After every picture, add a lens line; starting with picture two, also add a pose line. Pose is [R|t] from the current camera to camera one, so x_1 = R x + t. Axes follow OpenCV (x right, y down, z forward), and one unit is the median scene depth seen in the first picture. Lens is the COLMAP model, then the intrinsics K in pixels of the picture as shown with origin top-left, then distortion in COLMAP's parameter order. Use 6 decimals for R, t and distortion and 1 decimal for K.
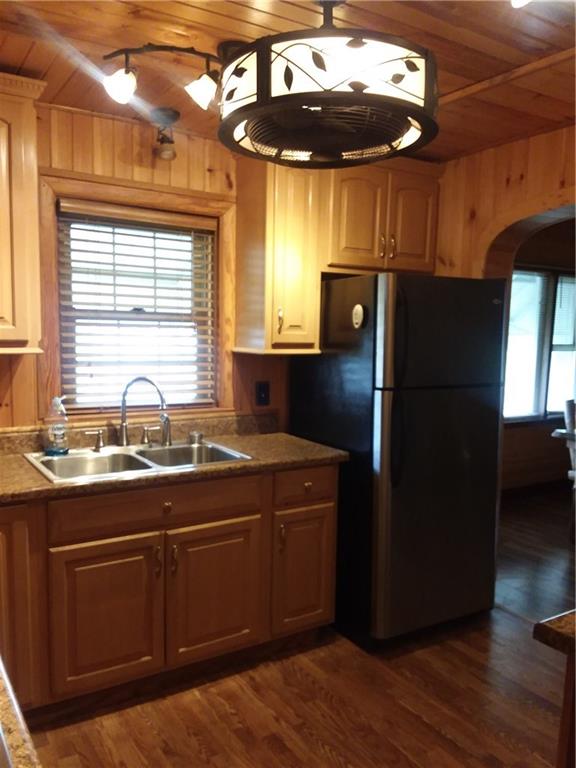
lens RADIAL K [[640.9, 0, 285.7], [0, 640.9, 379.9], [0, 0, 1]] dist [-0.001258, -0.033920]
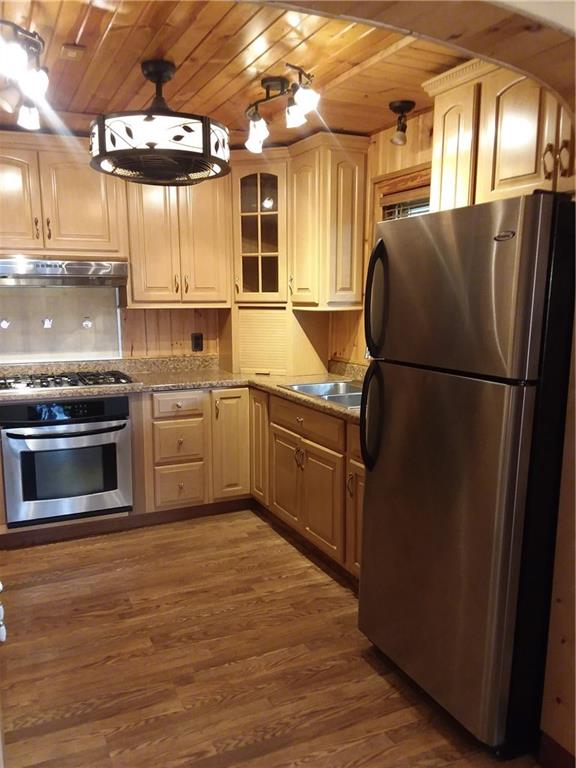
lens RADIAL K [[640.9, 0, 287.3], [0, 640.9, 390.4], [0, 0, 1]] dist [-0.001258, -0.033920]
pose [[-0.113752, 0.149340, -0.982221, 1.142619], [-0.093164, 0.982678, 0.160199, -0.082659], [0.989131, 0.109730, -0.097868, 1.056225]]
